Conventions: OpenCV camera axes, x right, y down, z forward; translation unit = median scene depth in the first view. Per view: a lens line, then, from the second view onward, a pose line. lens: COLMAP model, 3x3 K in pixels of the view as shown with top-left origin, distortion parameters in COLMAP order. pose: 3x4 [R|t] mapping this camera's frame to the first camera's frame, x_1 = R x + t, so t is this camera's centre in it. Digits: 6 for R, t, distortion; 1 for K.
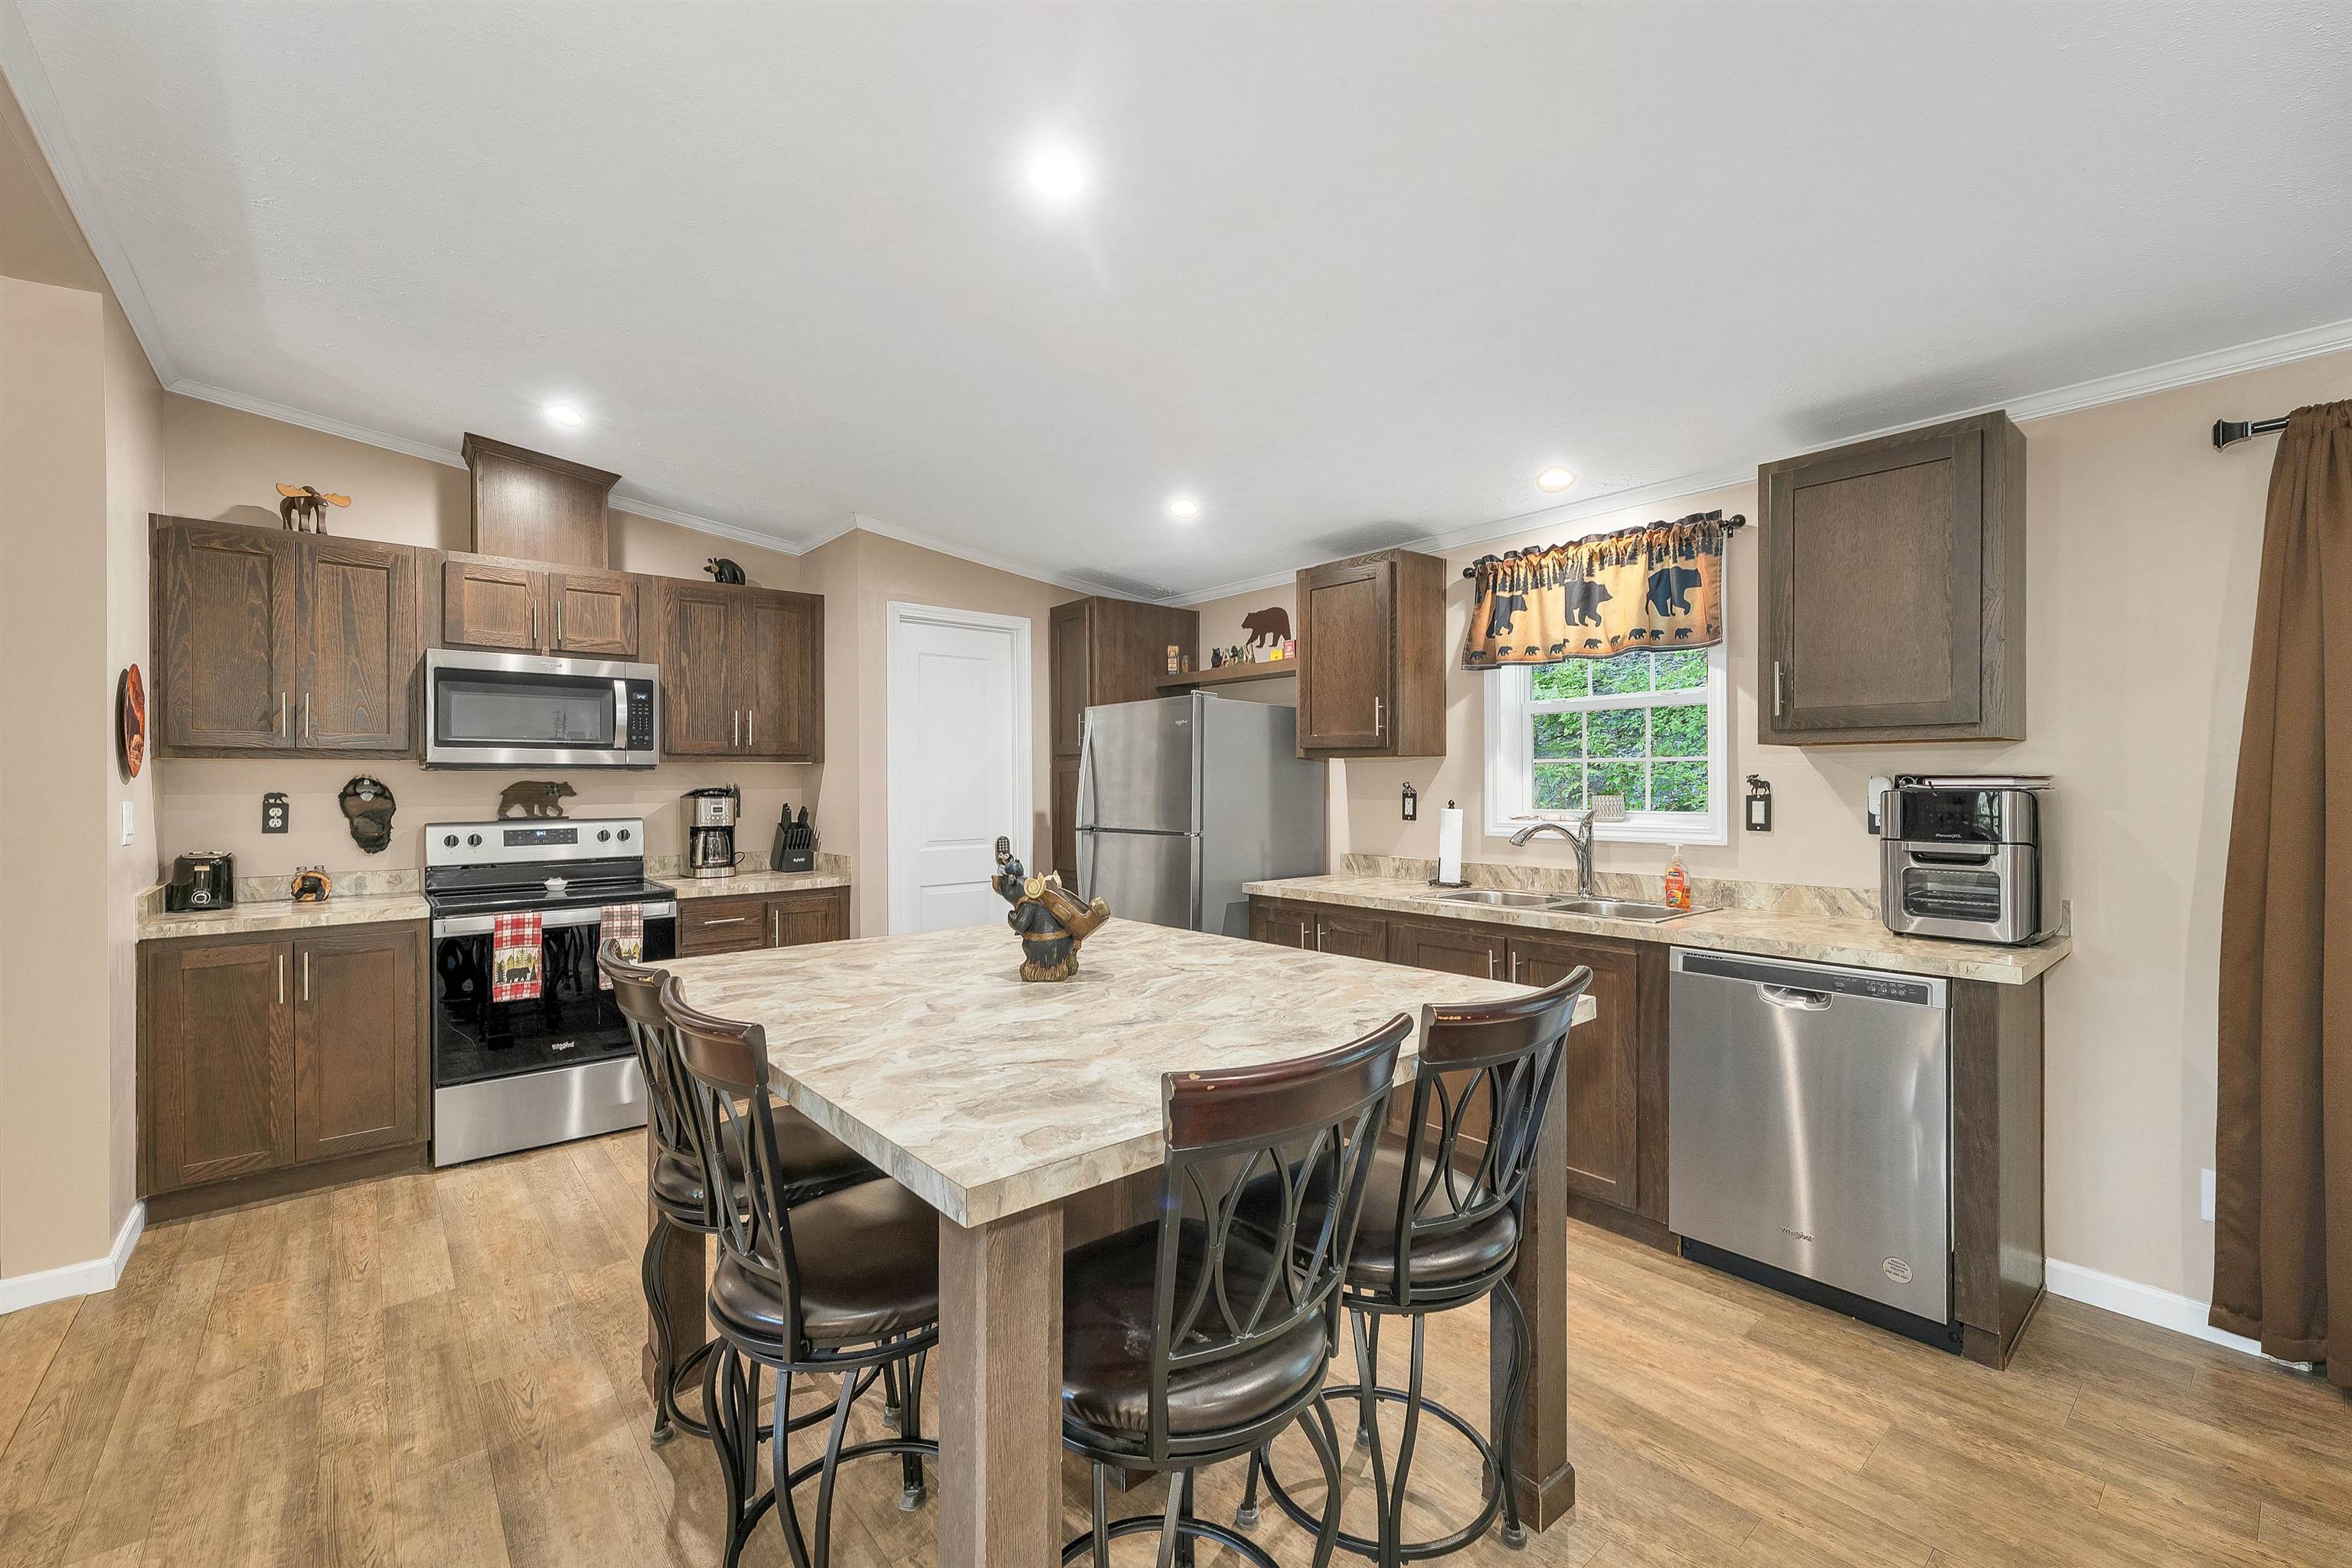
lens RADIAL K [[965.4, 0, 1175.4], [0, 965.4, 782.5], [0, 0, 1]] dist [0.006686, -0.001701]
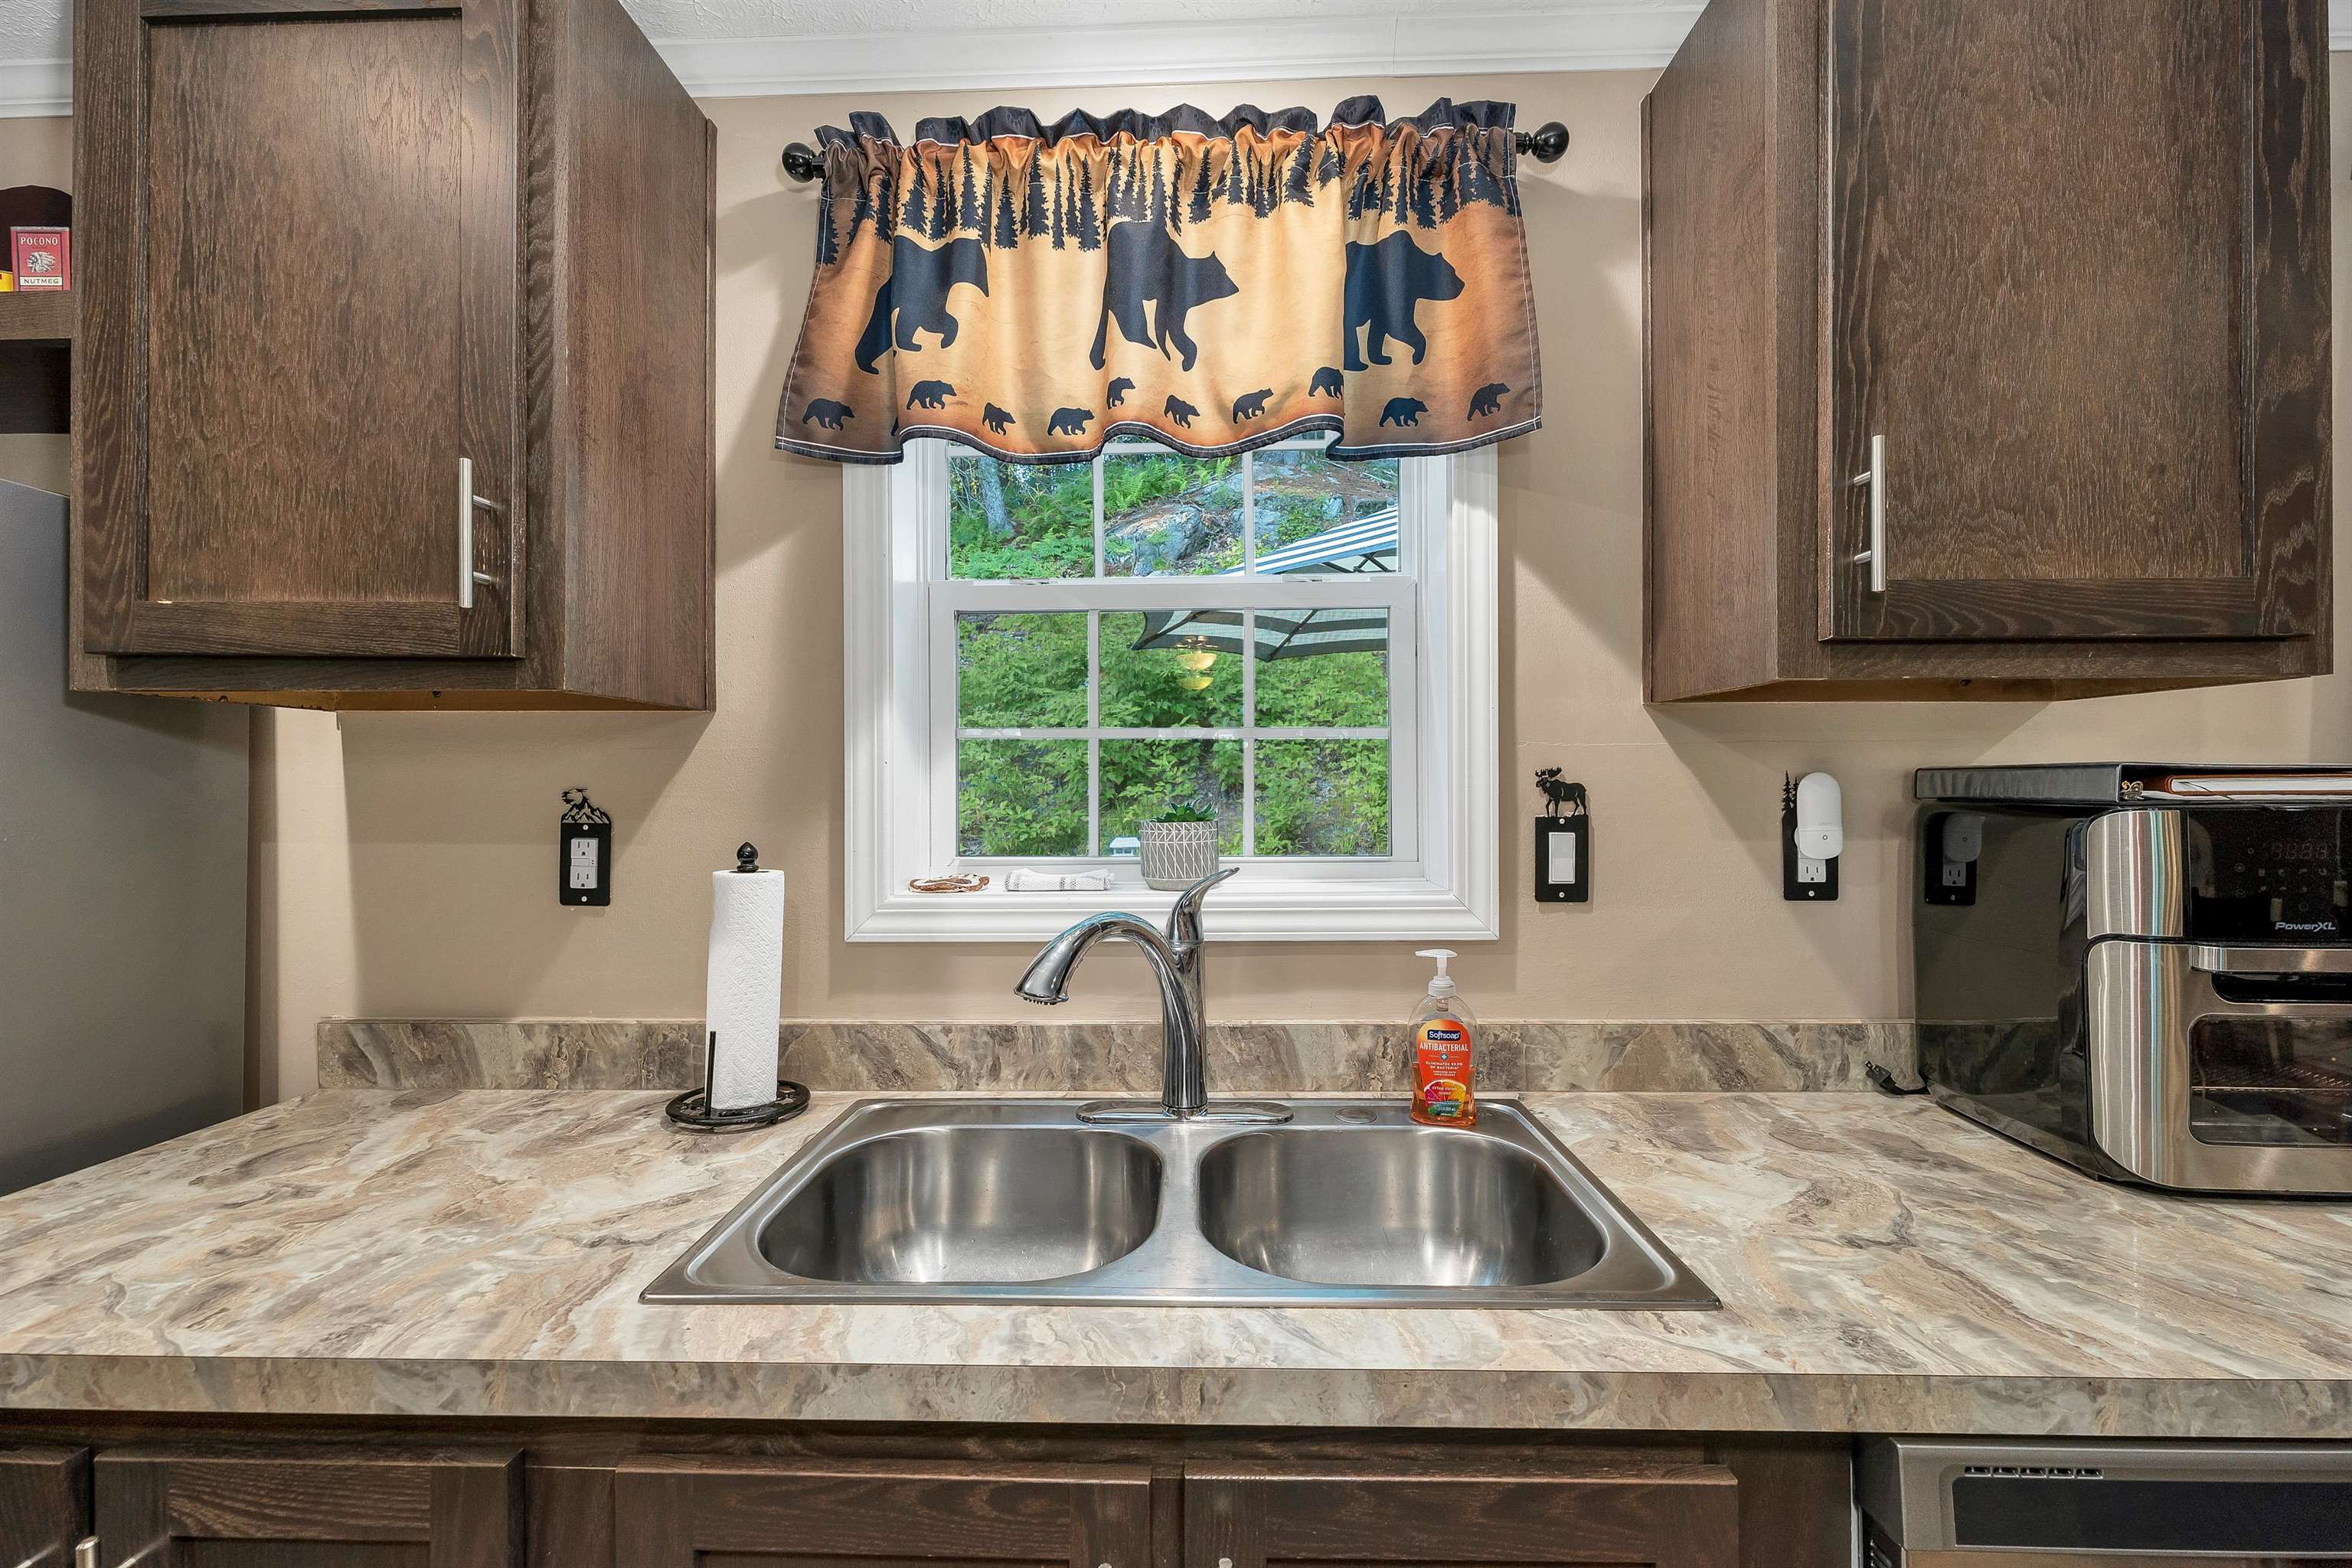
lens RADIAL K [[965.4, 0, 1176.9], [0, 965.4, 784.6], [0, 0, 1]] dist [0.006686, -0.001701]
pose [[0.663639, 0.003840, 0.748043, 0.154688], [0.002852, 0.999967, -0.007664, 0.001250], [-0.748048, 0.007220, 0.663606, 0.750835]]
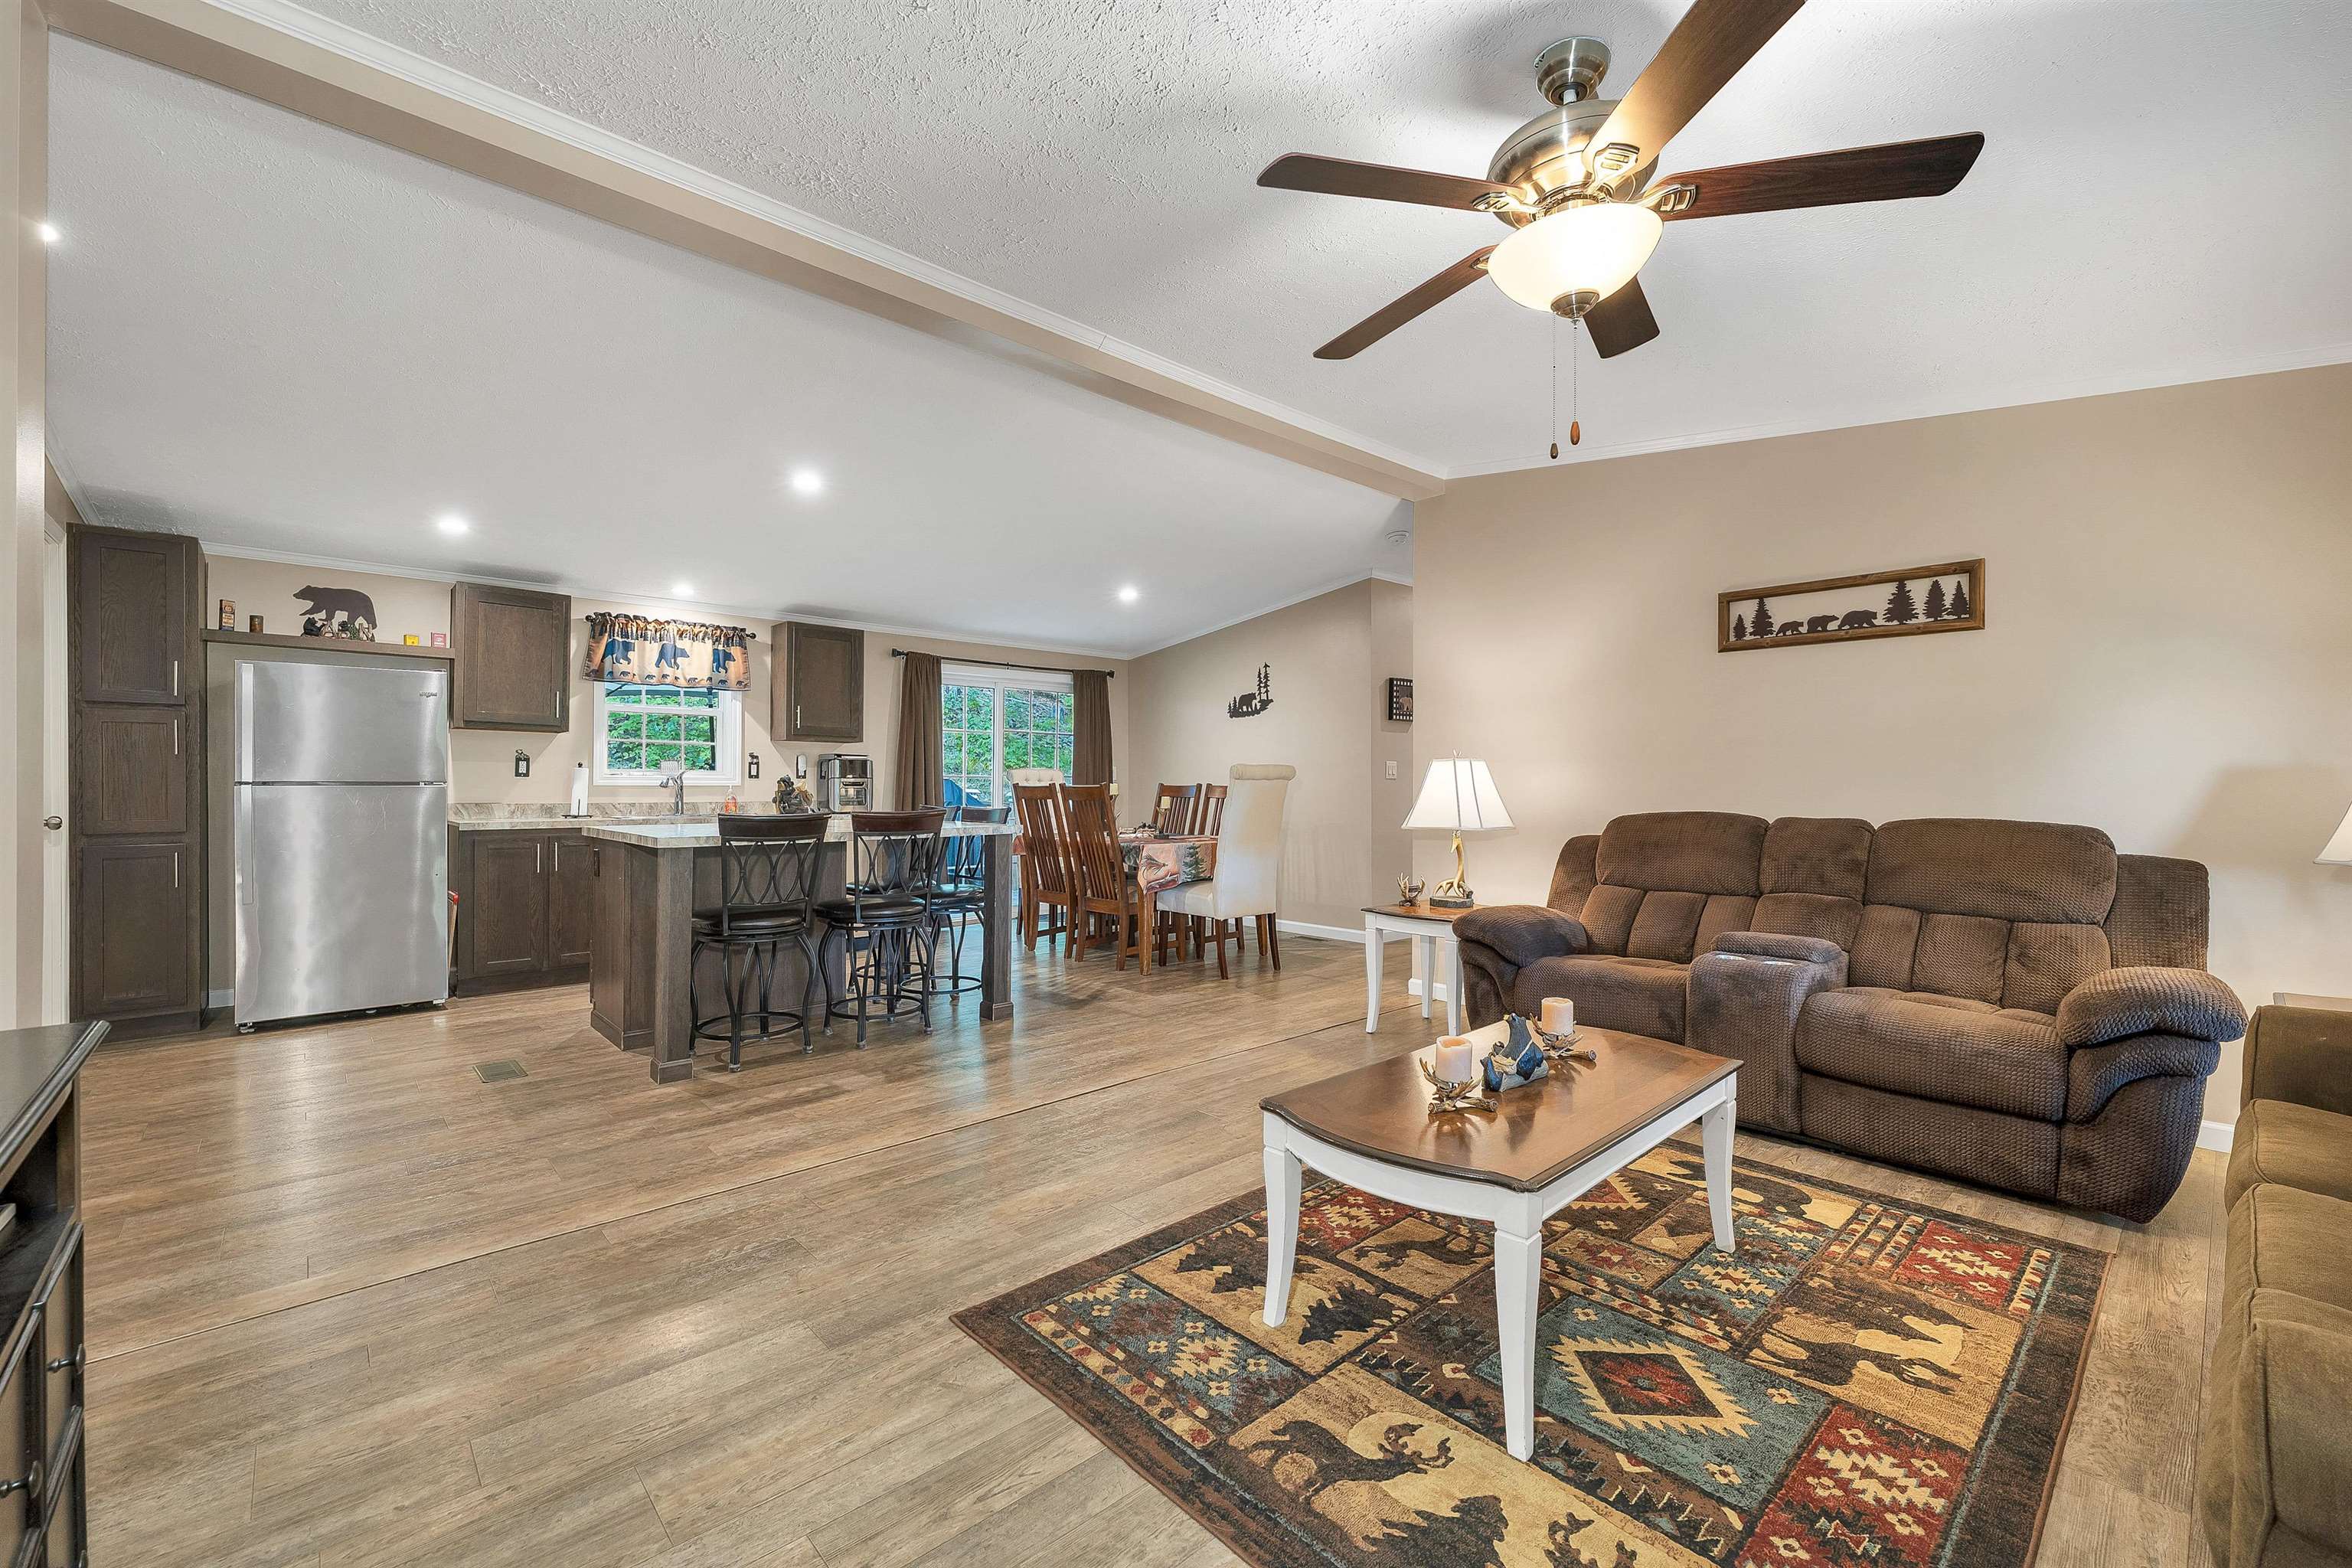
lens RADIAL K [[965.4, 0, 1186.3], [0, 965.4, 785.0], [0, 0, 1]] dist [0.006686, -0.001701]
pose [[-0.049848, 0.006550, 0.998735, -1.446700], [-0.003034, 0.999973, -0.006710, 0.067923], [-0.998752, -0.003364, -0.049827, 0.117831]]
